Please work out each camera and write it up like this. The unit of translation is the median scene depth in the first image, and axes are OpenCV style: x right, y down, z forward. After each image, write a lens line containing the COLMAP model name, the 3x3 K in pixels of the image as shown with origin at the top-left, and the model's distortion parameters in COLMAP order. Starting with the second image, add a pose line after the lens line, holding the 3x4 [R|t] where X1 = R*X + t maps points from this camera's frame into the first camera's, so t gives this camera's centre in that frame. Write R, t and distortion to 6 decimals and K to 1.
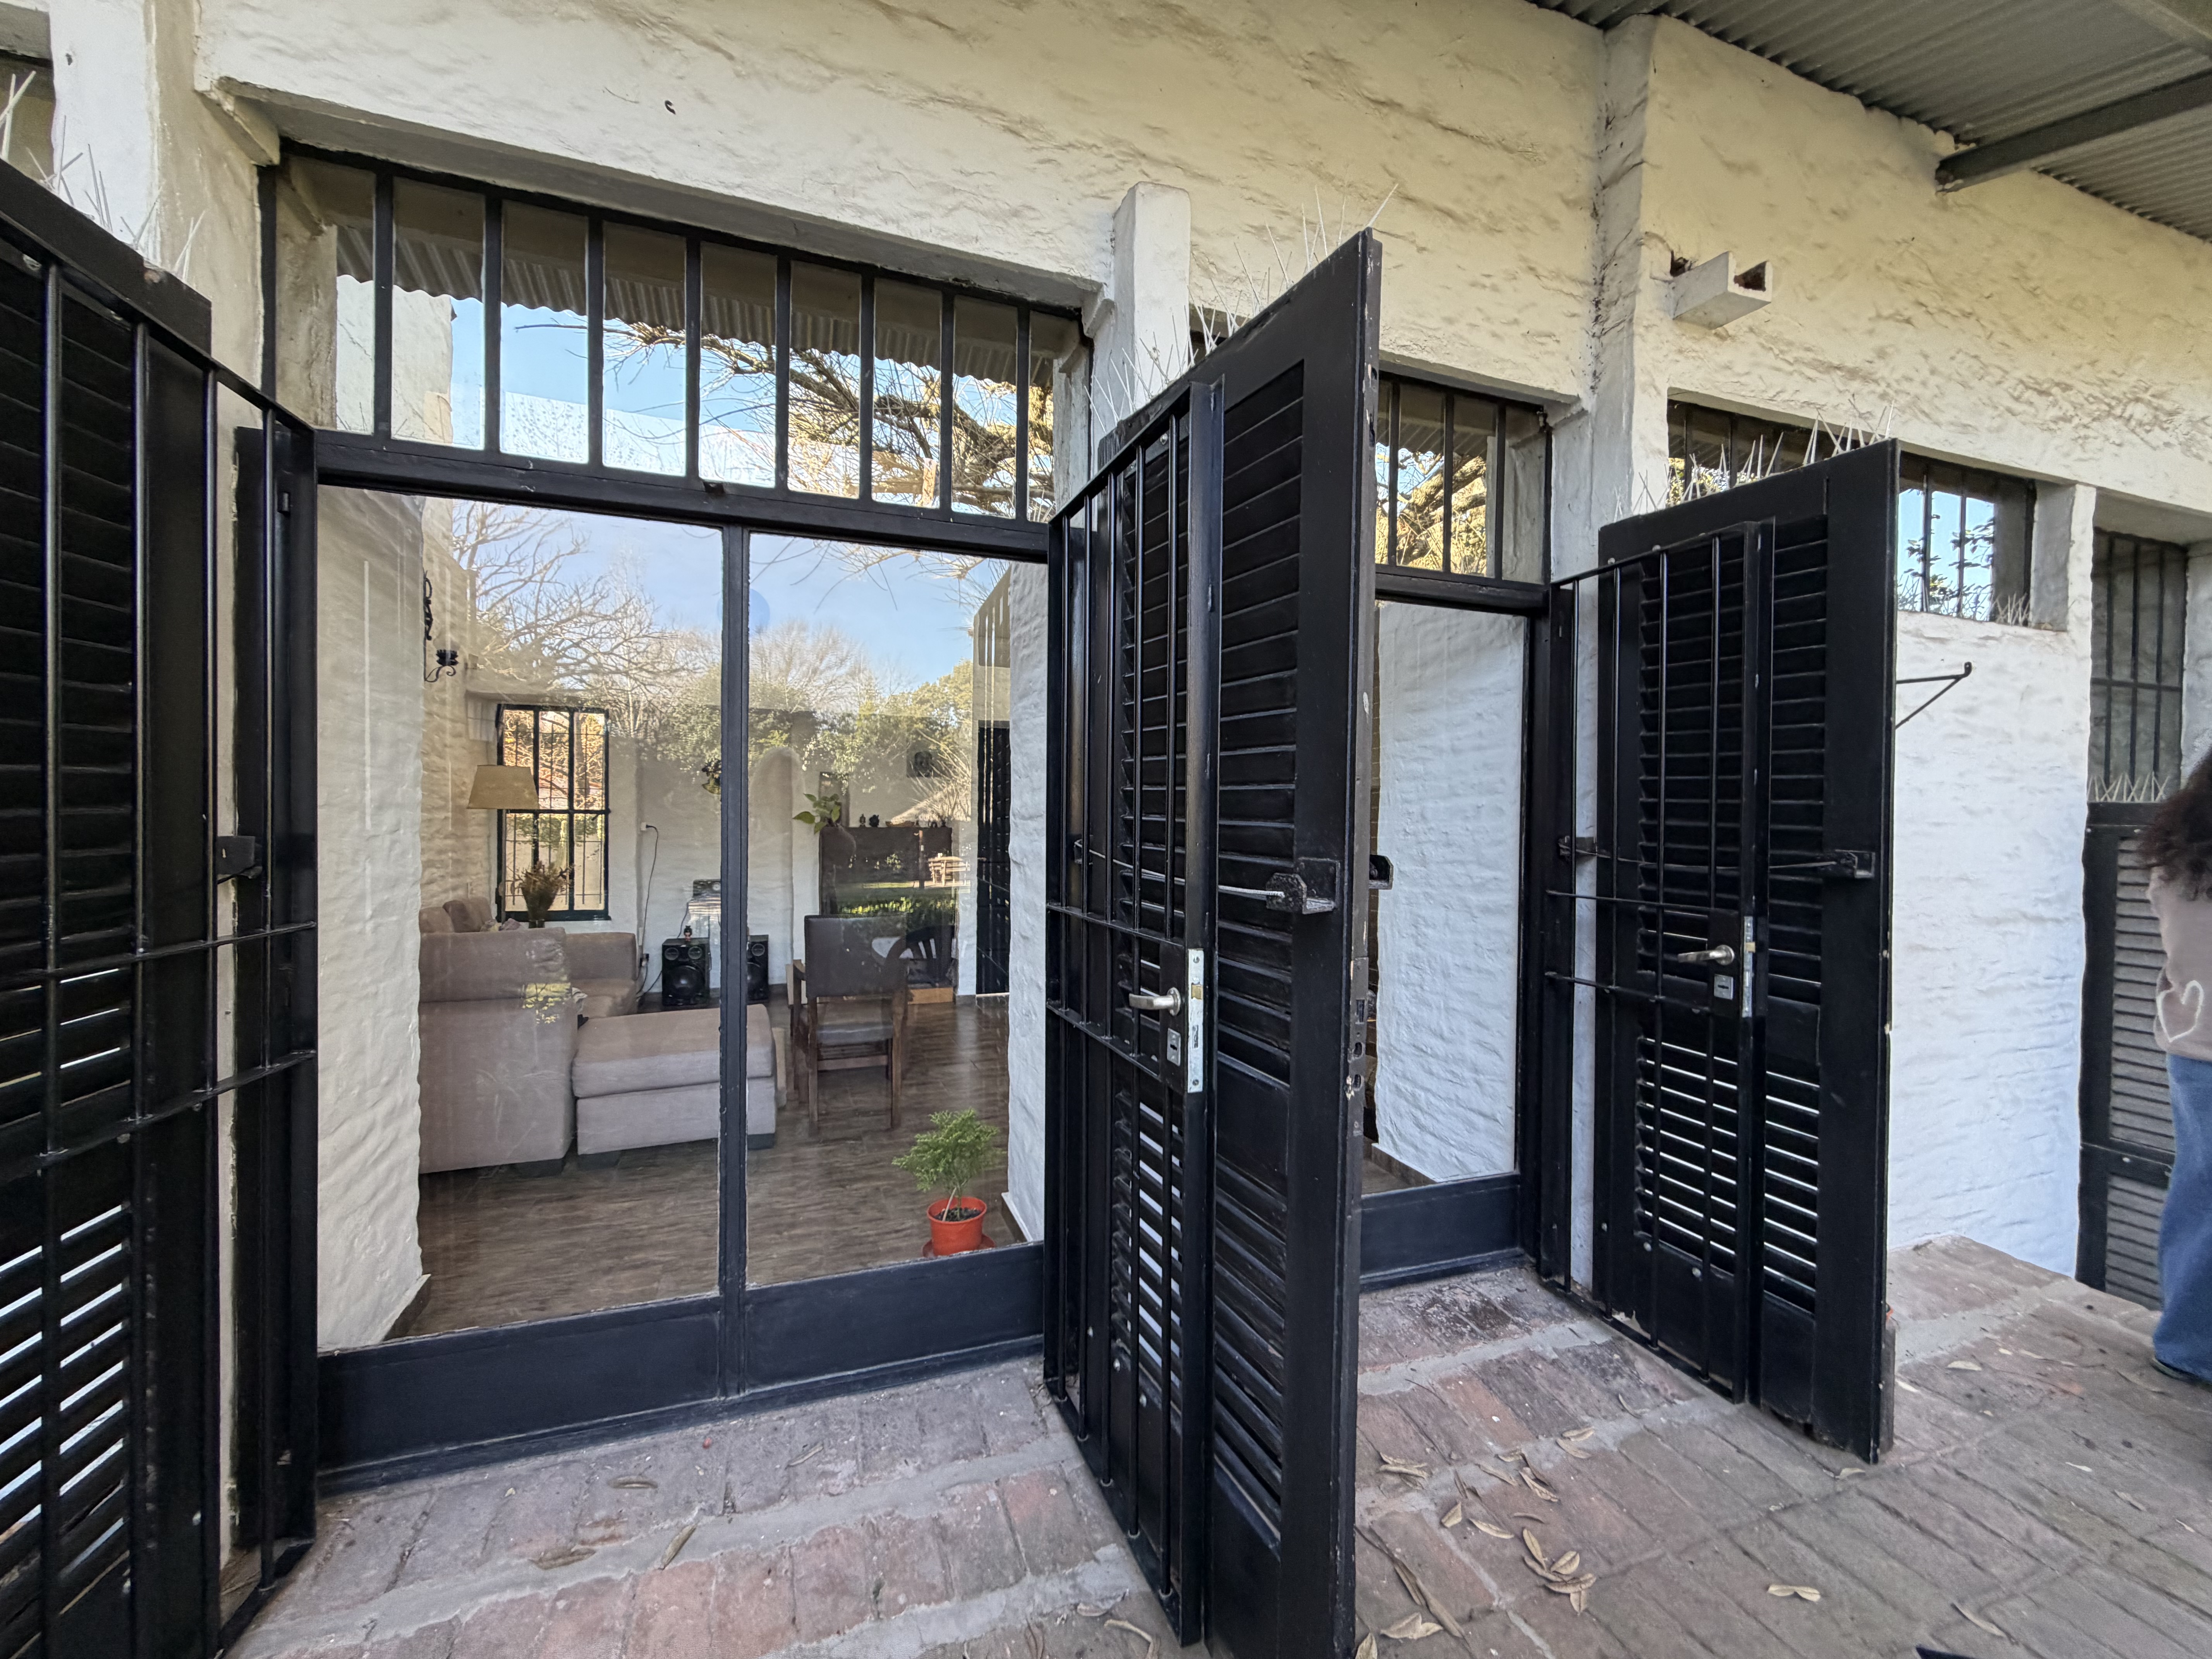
lens RADIAL K [[889.7, 0, 1102.9], [0, 889.7, 829.9], [0, 0, 1]] dist [0.000744, -0.000016]
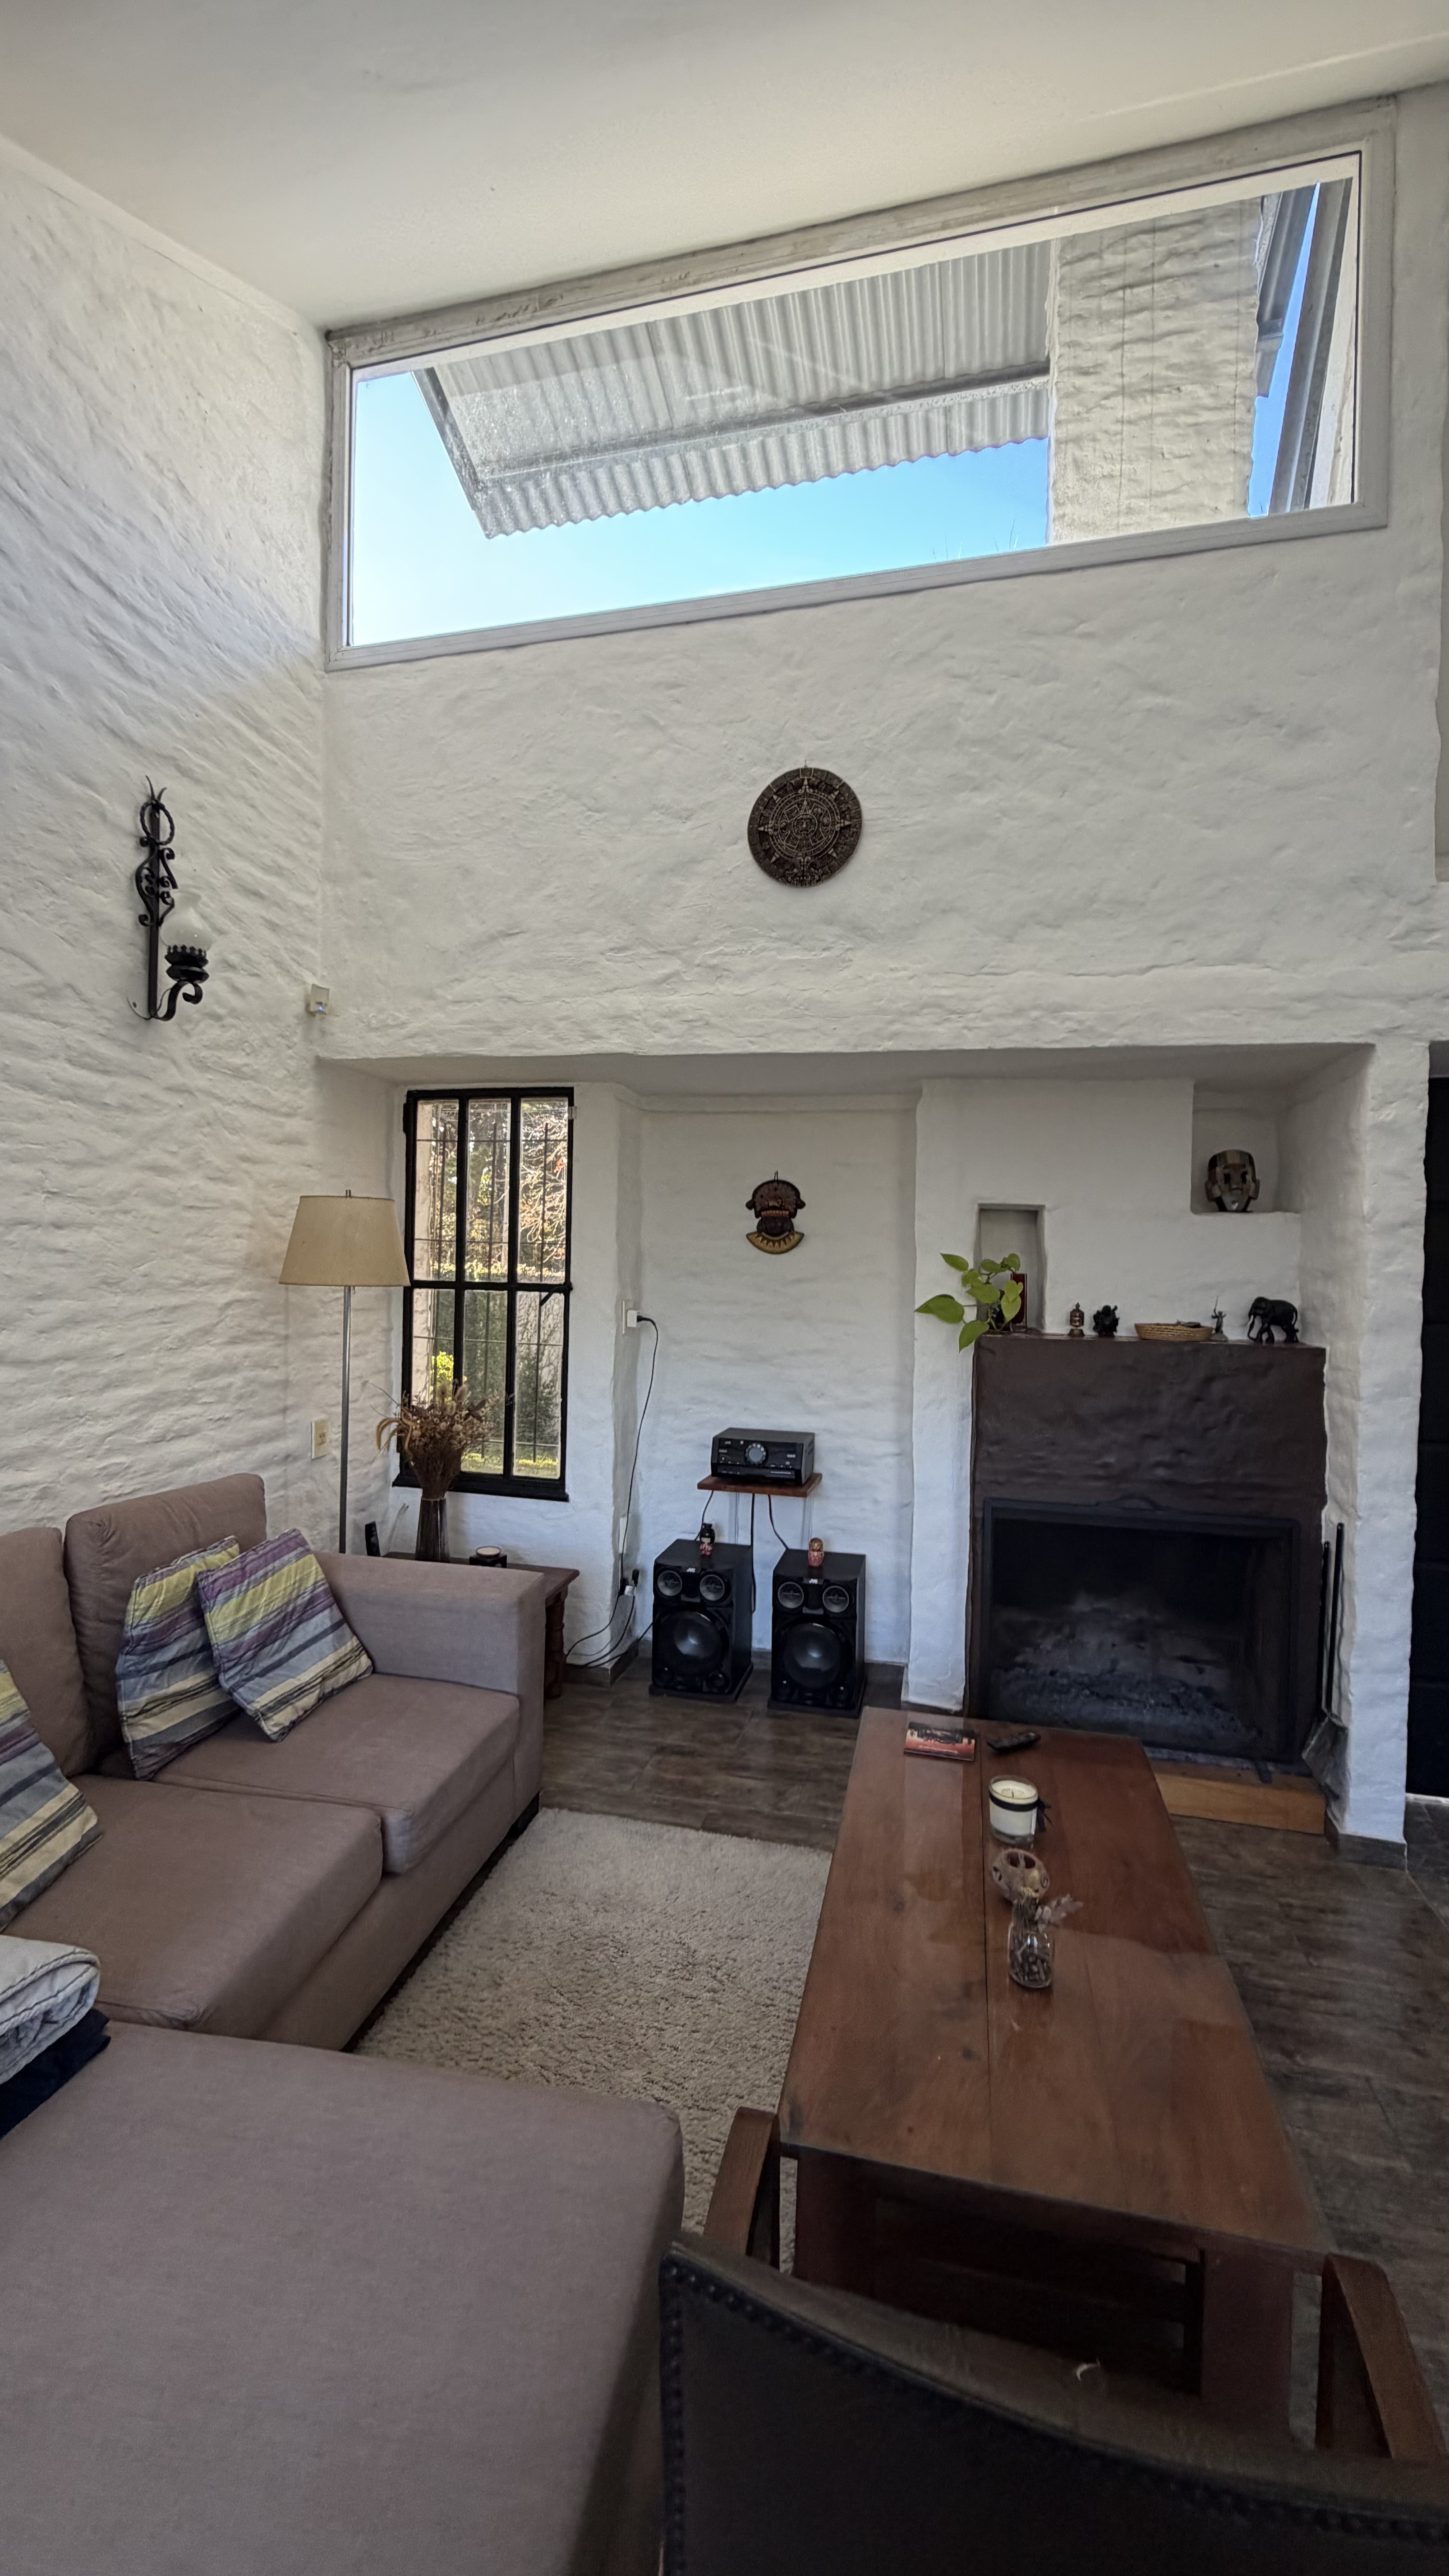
lens RADIAL K [[1024.6, 0, 725.8], [0, 1024.6, 1275.7], [0, 0, 1]] dist [0.000137, -0.000204]
pose [[0.835980, 0.015808, -0.548532, -0.157941], [-0.023594, 0.999696, -0.007147, -0.025701], [0.548253, 0.018917, 0.836099, 0.556777]]
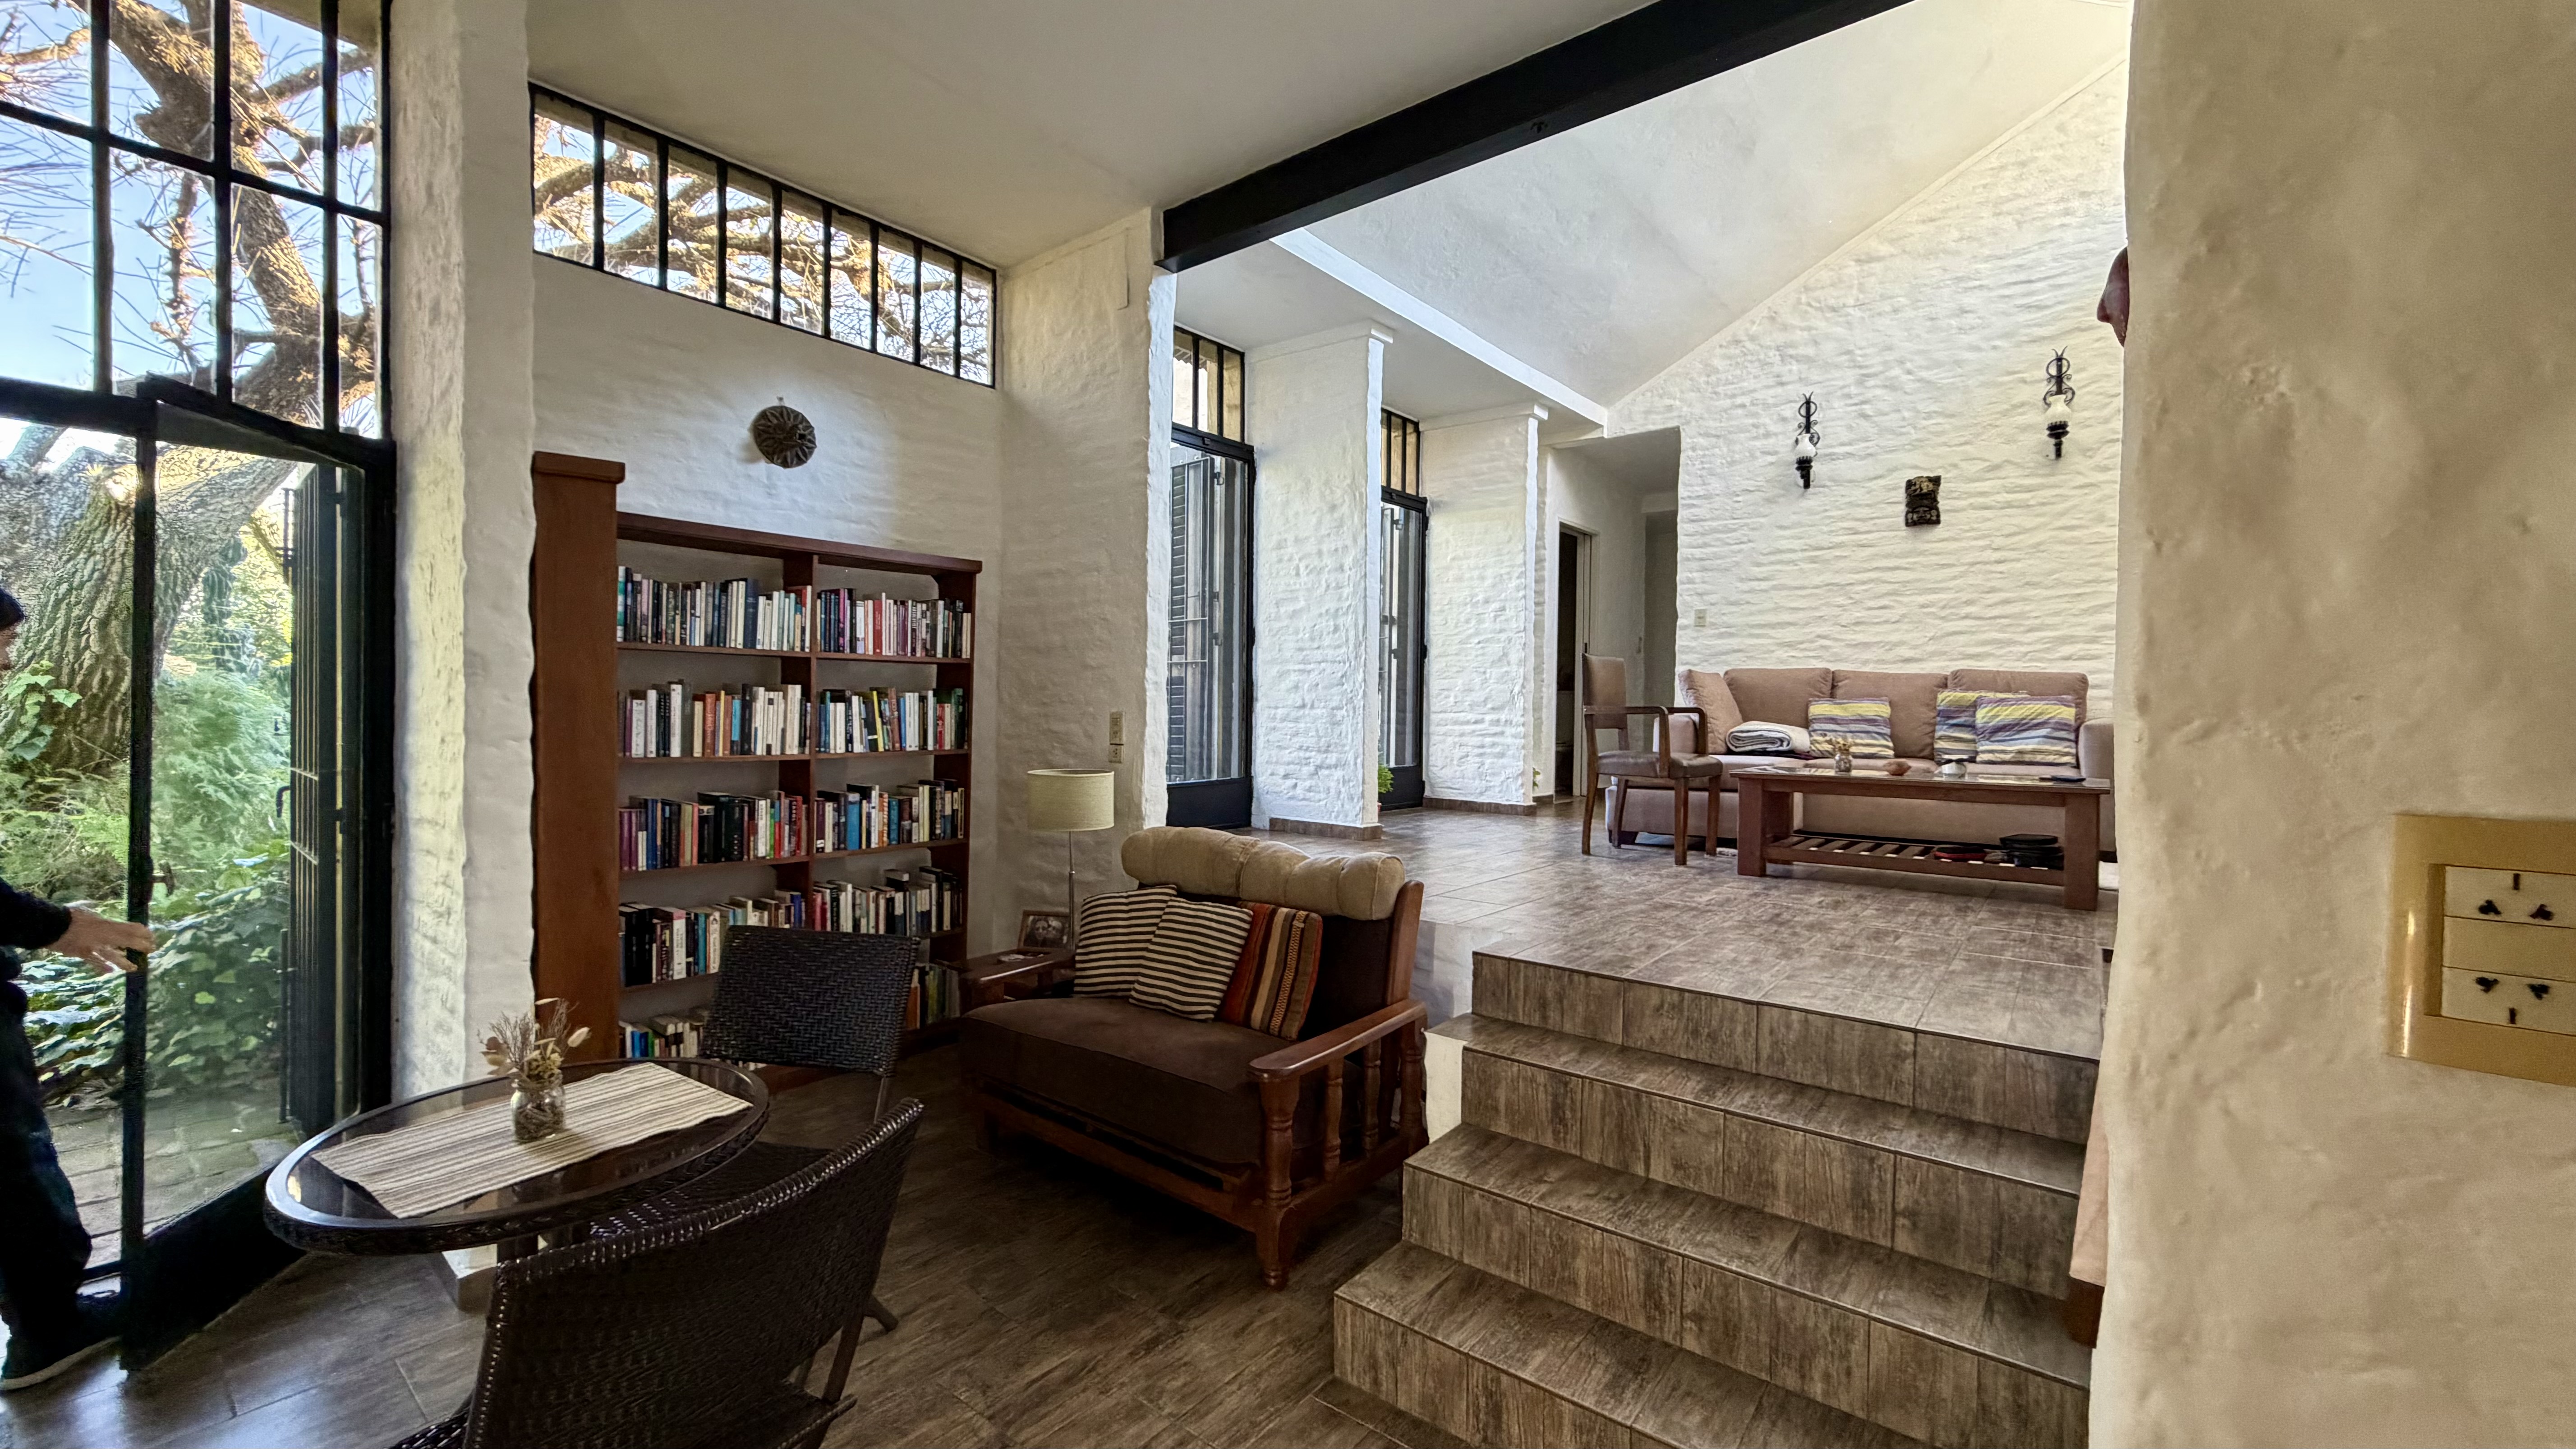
lens RADIAL K [[1024.6, 0, 1279.4], [0, 1024.6, 723.3], [0, 0, 1]] dist [0.000137, -0.000204]
pose [[-0.858495, -0.011733, -0.512688, 0.463295], [-0.027255, 0.999369, 0.022767, 0.102965], [0.512097, 0.033518, -0.858273, 1.215526]]
